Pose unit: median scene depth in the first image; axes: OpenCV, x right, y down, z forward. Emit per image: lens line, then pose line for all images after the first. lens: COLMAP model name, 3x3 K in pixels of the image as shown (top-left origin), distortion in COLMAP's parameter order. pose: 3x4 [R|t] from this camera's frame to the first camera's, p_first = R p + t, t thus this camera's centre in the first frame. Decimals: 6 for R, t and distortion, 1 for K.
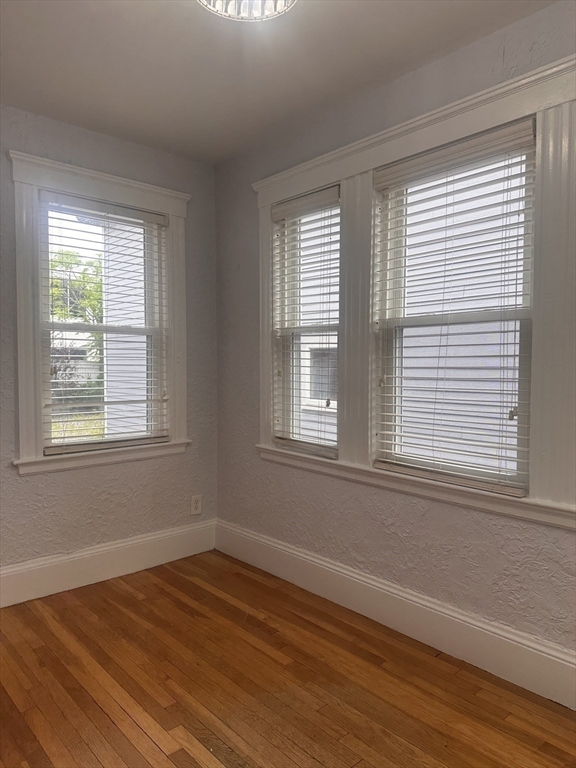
lens RADIAL K [[538.4, 0, 288.0], [0, 538.4, 384.0], [0, 0, 1]] dist [0.025328, -0.038669]
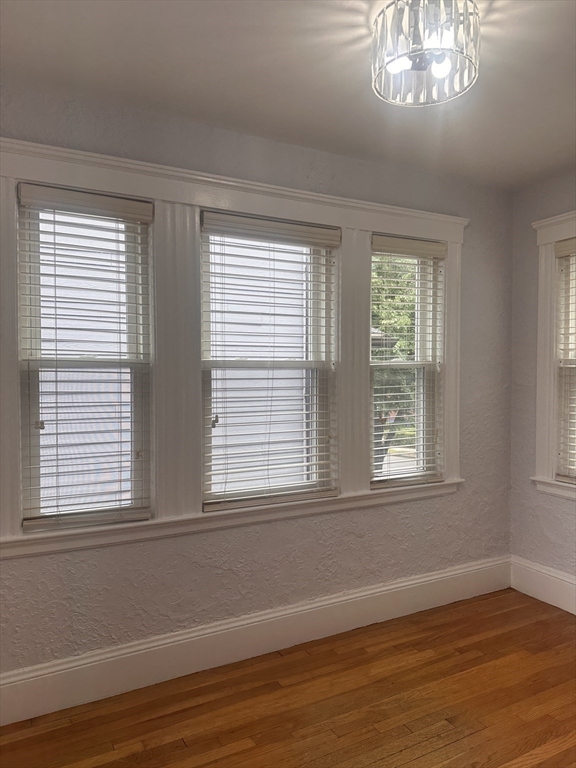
lens RADIAL K [[540.7, 0, 288.5], [0, 540.7, 384.9], [0, 0, 1]] dist [0.023585, -0.033795]
pose [[0.244183, -0.025992, 0.969381, -0.823732], [0.046036, 0.998824, 0.015185, -0.090228], [-0.968636, 0.040919, 0.245093, 0.671836]]
